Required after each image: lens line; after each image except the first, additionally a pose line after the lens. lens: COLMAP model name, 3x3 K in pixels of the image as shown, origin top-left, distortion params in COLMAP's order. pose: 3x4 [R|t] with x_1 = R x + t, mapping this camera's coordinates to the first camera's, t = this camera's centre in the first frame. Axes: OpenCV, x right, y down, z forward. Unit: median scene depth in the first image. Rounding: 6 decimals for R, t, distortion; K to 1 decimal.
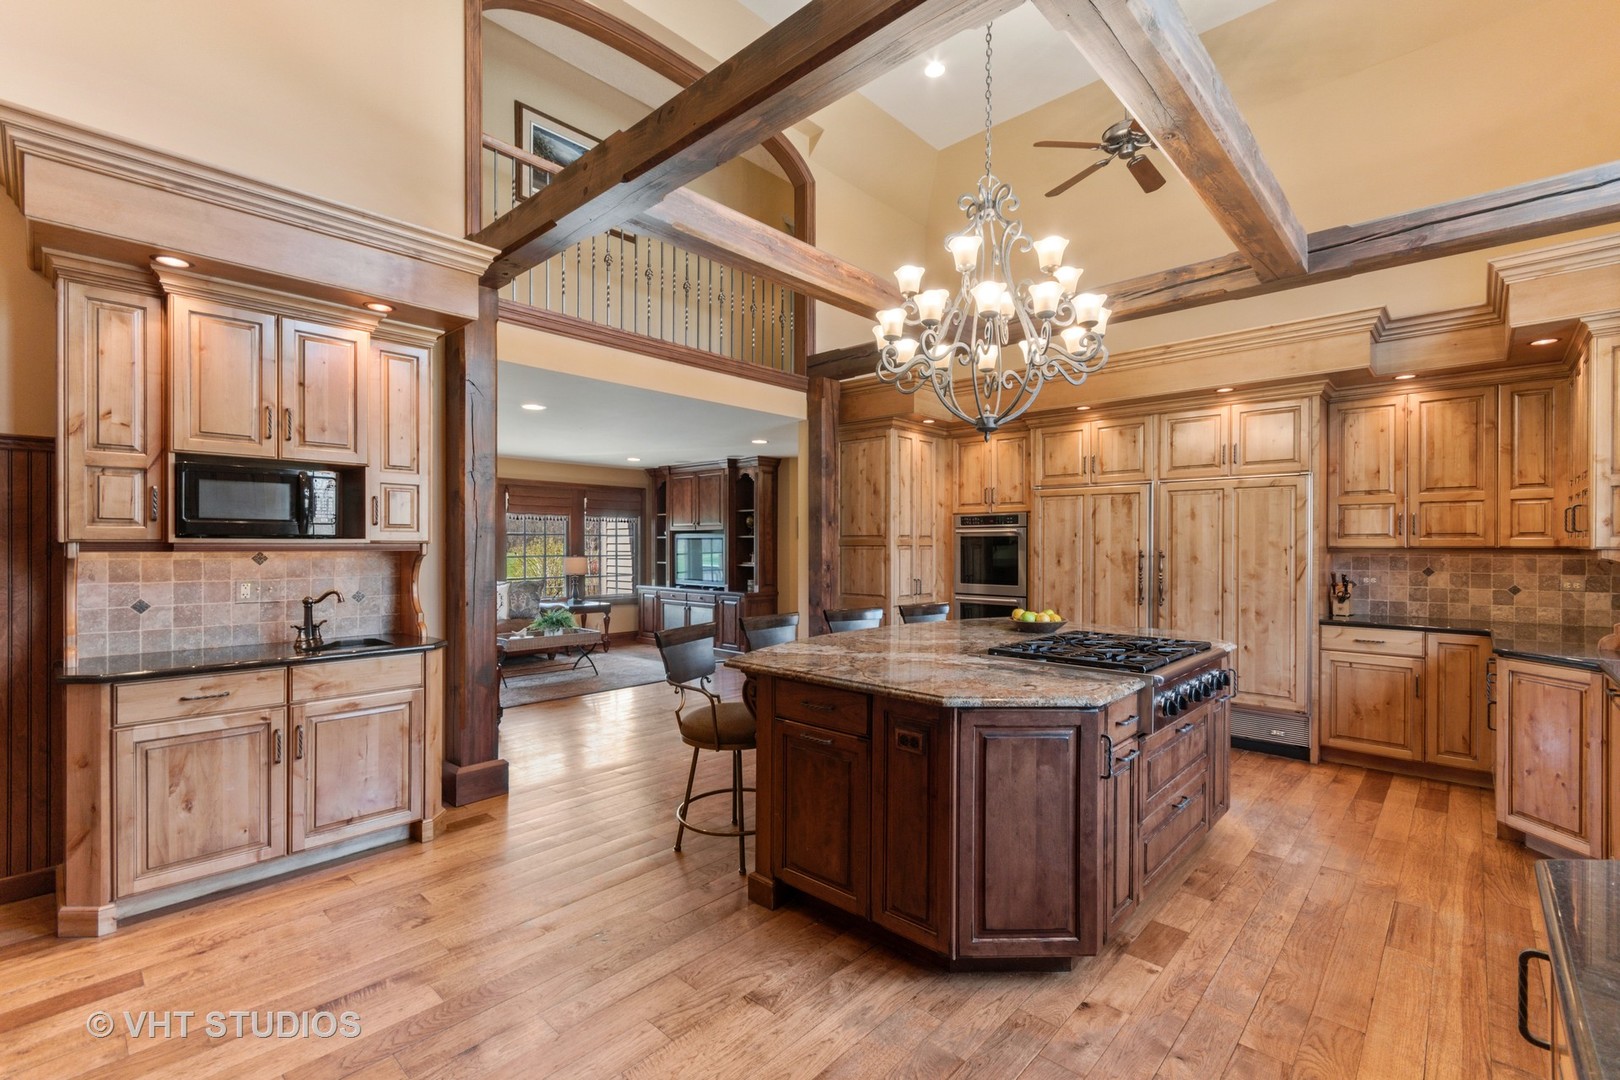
lens RADIAL K [[711.1, 0, 815.6], [0, 711.1, 546.1], [0, 0, 1]] dist [0.000572, 0.000124]
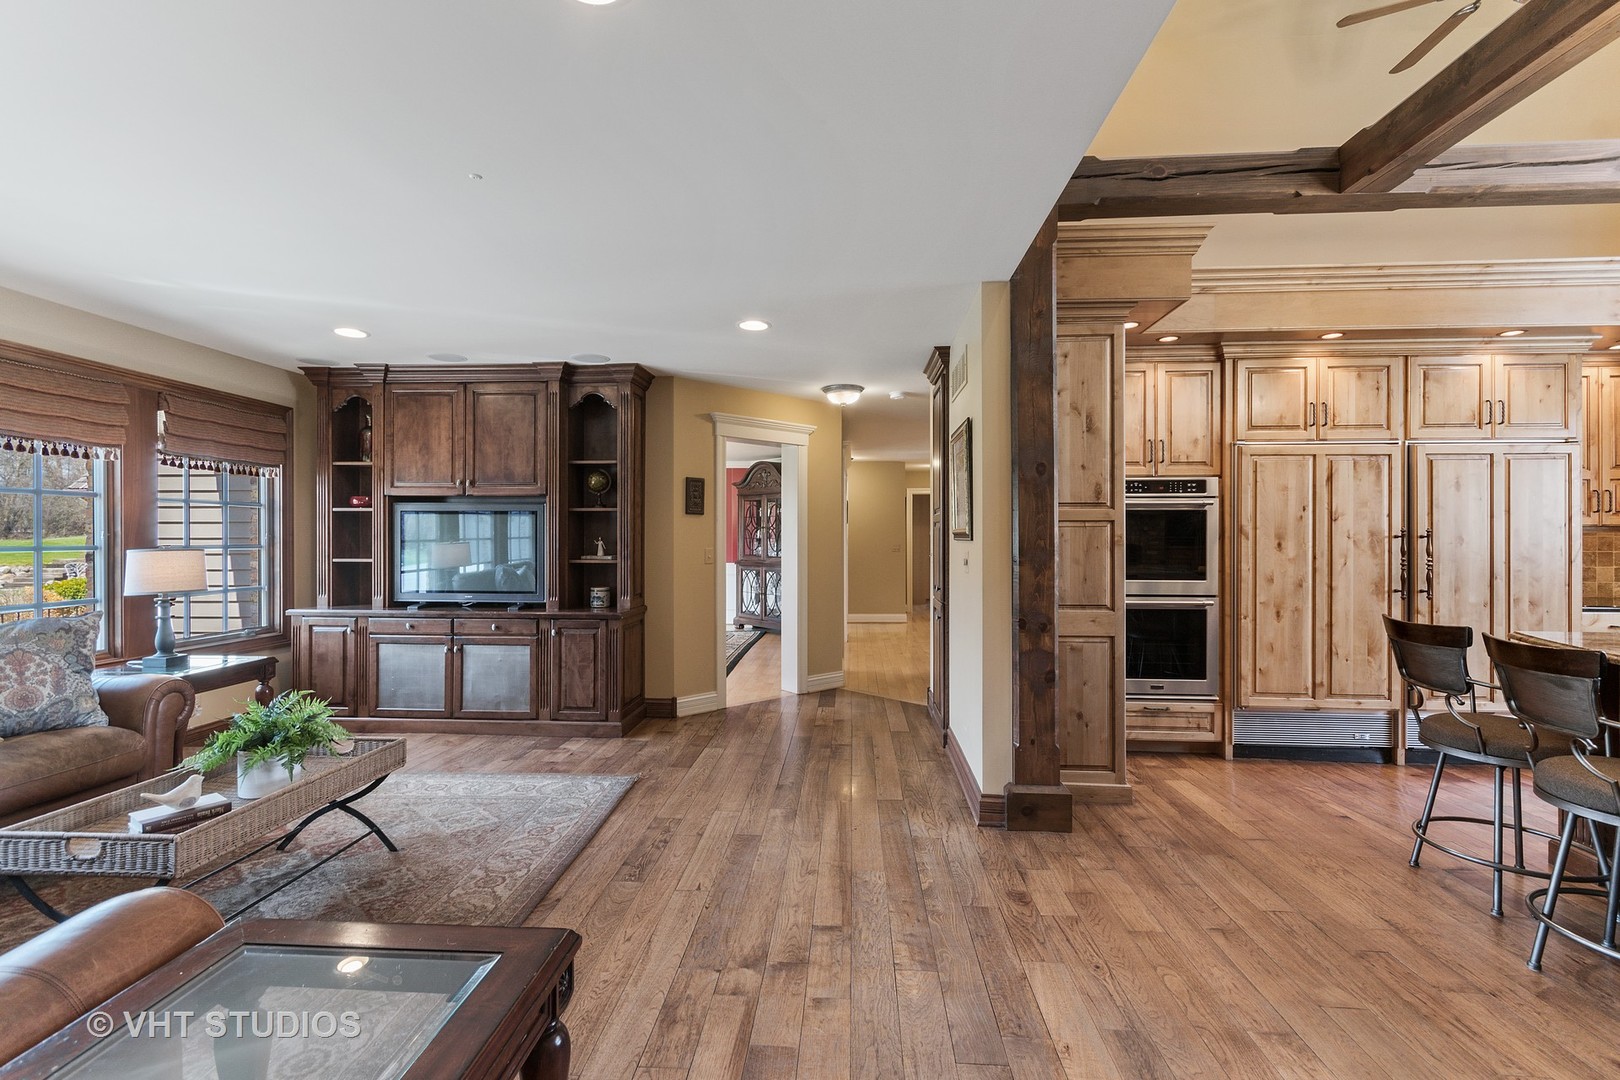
lens RADIAL K [[707.5, 0, 796.6], [0, 707.5, 538.4], [0, 0, 1]] dist [0.001558, 0.000110]
pose [[0.783689, -0.000757, 0.621153, -0.318483], [0.000837, 1.000000, 0.000164, 0.009269], [-0.621153, 0.000391, 0.783690, 0.478053]]
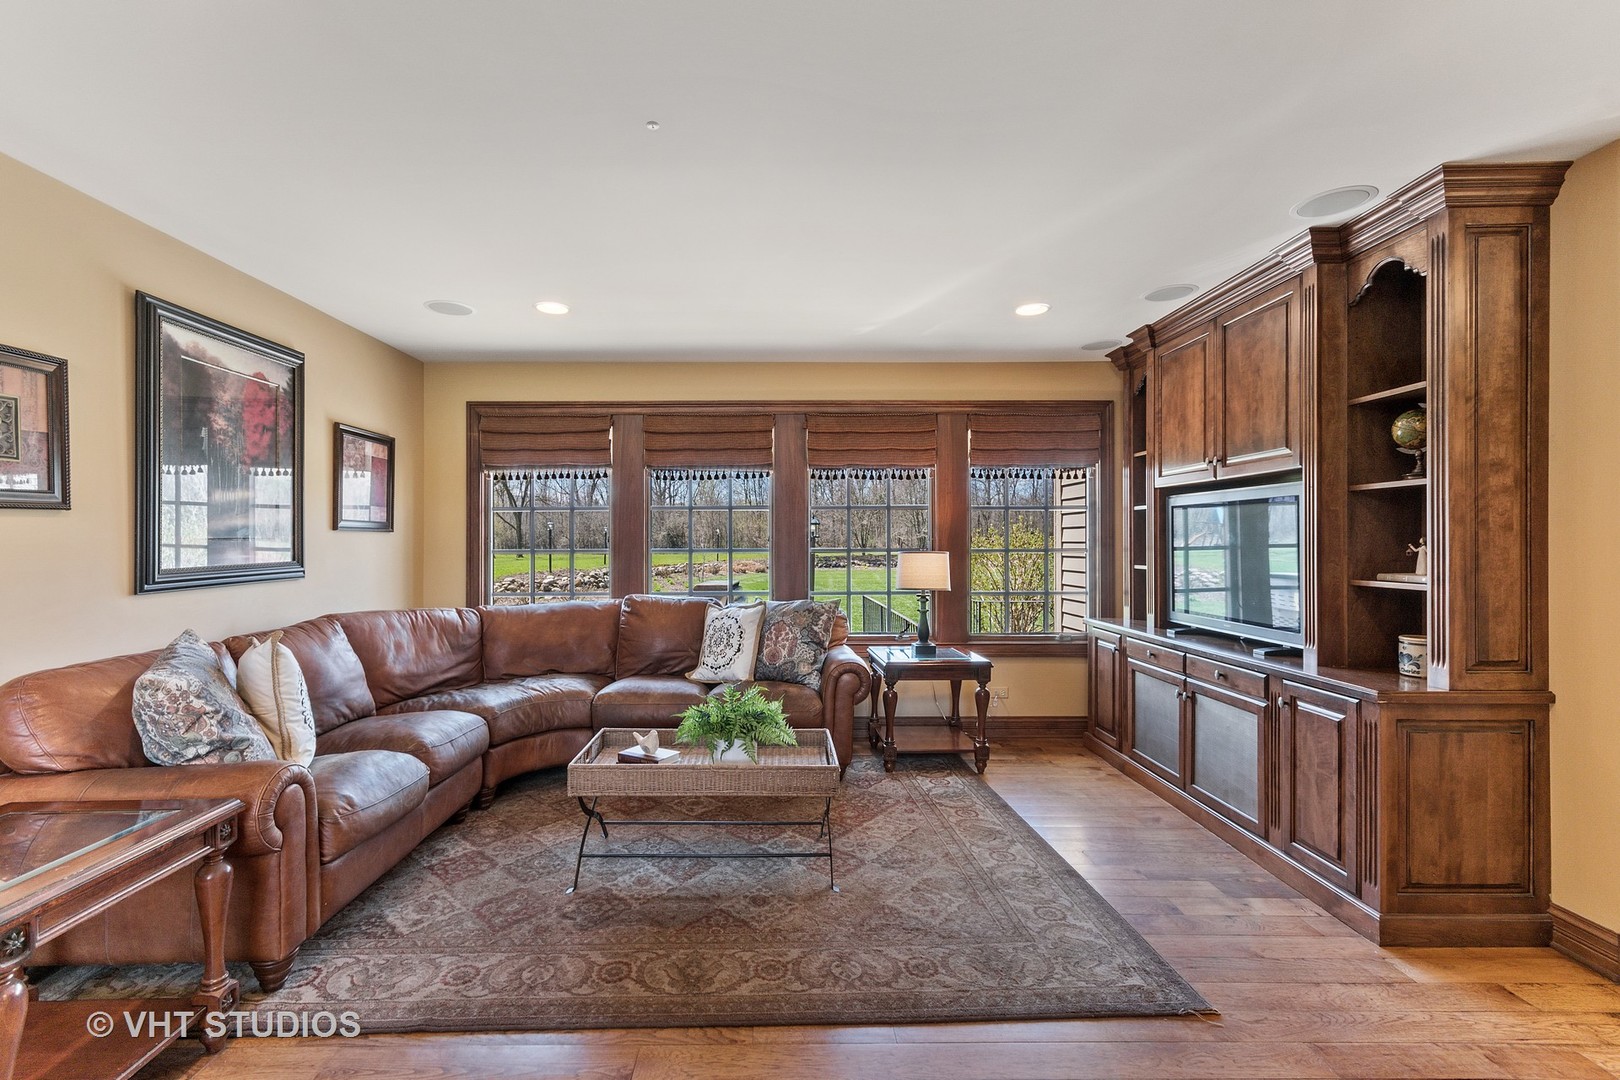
lens RADIAL K [[732.9, 0, 782.5], [0, 732.9, 543.6], [0, 0, 1]] dist [-0.001201, -0.000380]
pose [[0.677233, -0.003152, -0.735762, -0.047525], [0.005182, 0.999986, 0.000486, 0.009103], [0.735751, -0.004142, 0.677240, 0.627626]]
